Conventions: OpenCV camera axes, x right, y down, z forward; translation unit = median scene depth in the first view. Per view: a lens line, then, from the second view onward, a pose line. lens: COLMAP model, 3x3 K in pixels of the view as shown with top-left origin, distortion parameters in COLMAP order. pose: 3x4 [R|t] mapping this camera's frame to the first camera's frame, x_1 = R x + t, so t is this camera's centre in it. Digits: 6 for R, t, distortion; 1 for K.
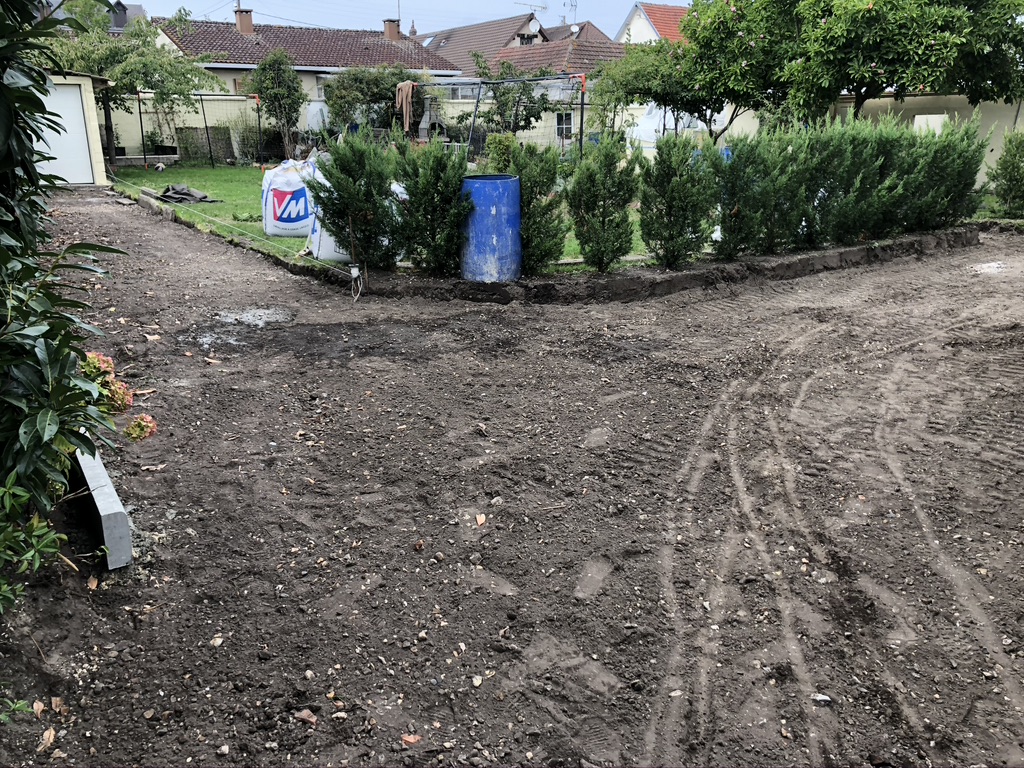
lens RADIAL K [[829.9, 0, 504.1], [0, 829.9, 392.9], [0, 0, 1]] dist [0.048457, -0.061751]
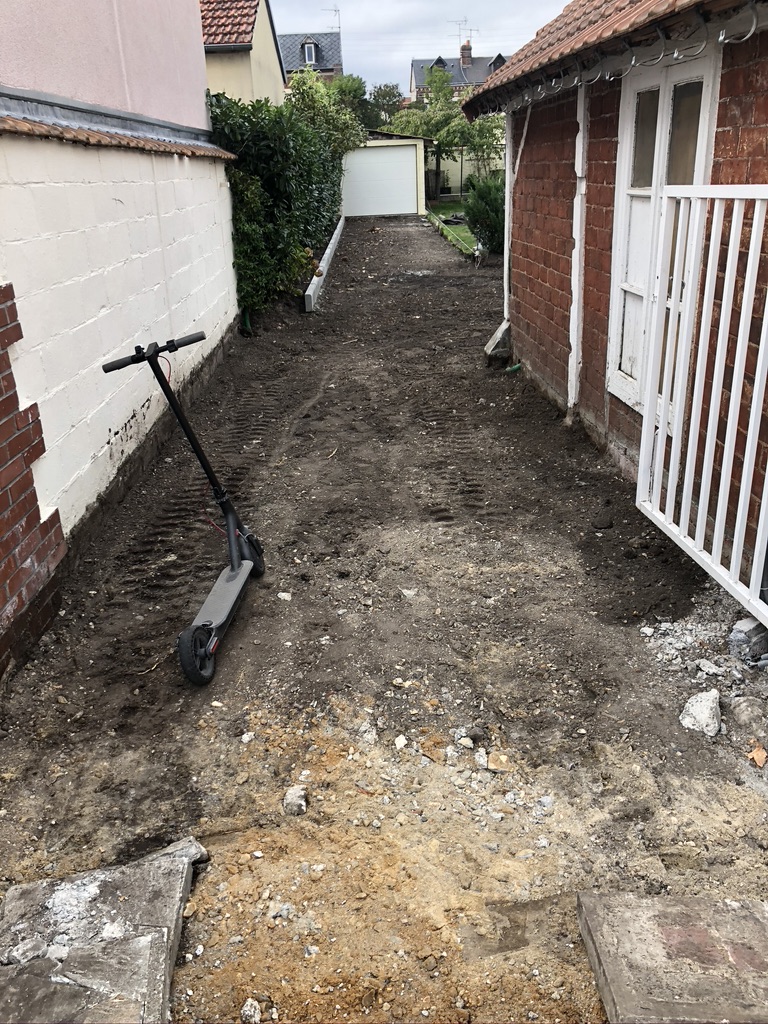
lens RADIAL K [[829.9, 0, 373.1], [0, 829.9, 513.1], [0, 0, 1]] dist [0.048457, -0.061751]
pose [[0.844310, 0.175235, -0.506392, 0.736205], [-0.129024, 0.983696, 0.125281, 0.247199], [0.520089, -0.040439, 0.853154, -0.823352]]
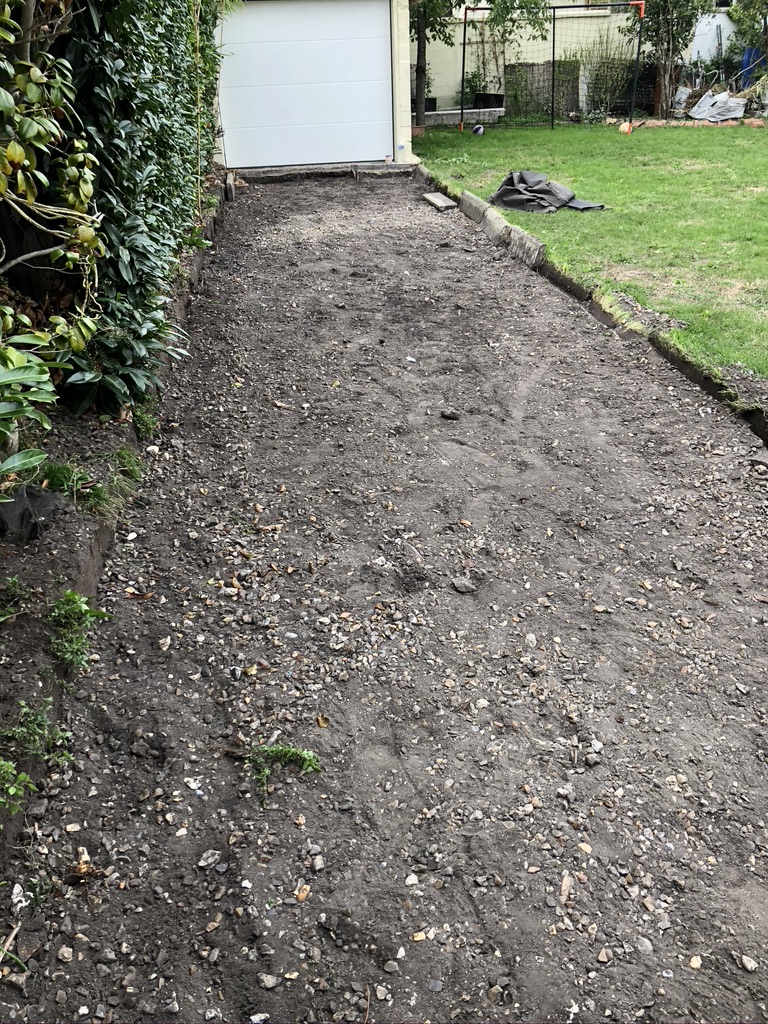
lens RADIAL K [[829.9, 0, 375.6], [0, 829.9, 510.6], [0, 0, 1]] dist [0.048457, -0.061751]
pose [[0.896963, 0.178881, -0.404300, -0.483499], [-0.101484, 0.973377, 0.205517, -0.300023], [0.430300, -0.143311, 0.891237, 0.947549]]
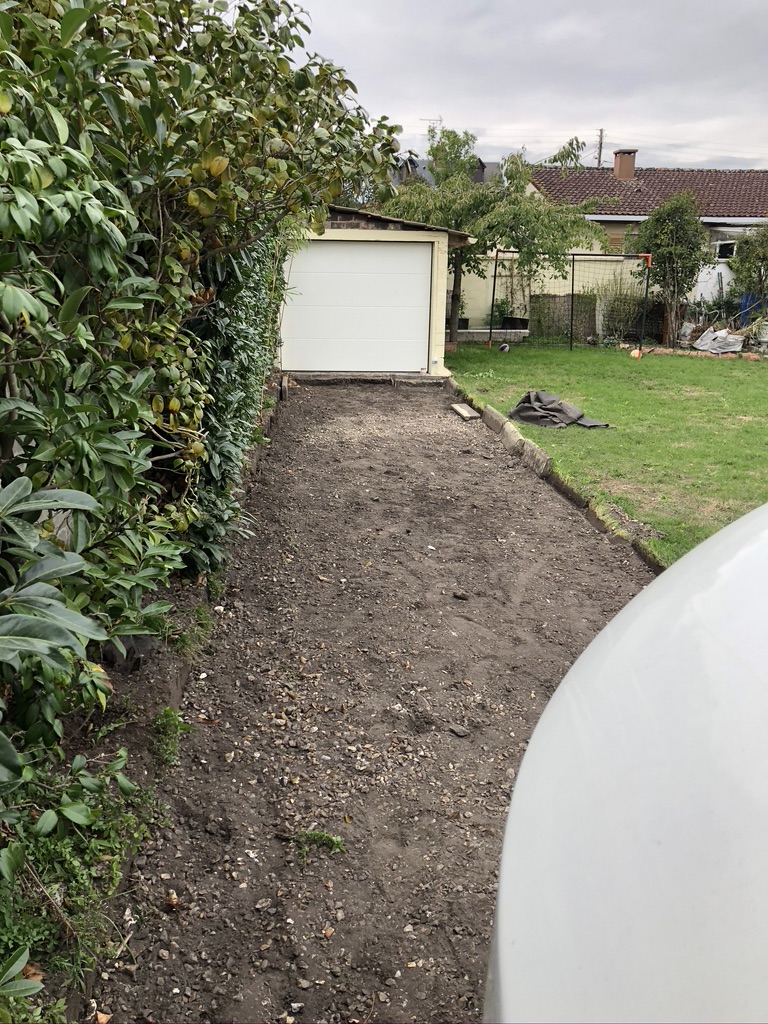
lens RADIAL K [[829.9, 0, 387.2], [0, 829.9, 520.6], [0, 0, 1]] dist [0.048457, -0.061751]
pose [[0.881756, 0.150267, -0.447131, -0.435086], [-0.163600, 0.986487, 0.008903, -0.310132], [0.442426, 0.065300, 0.894424, 0.838290]]
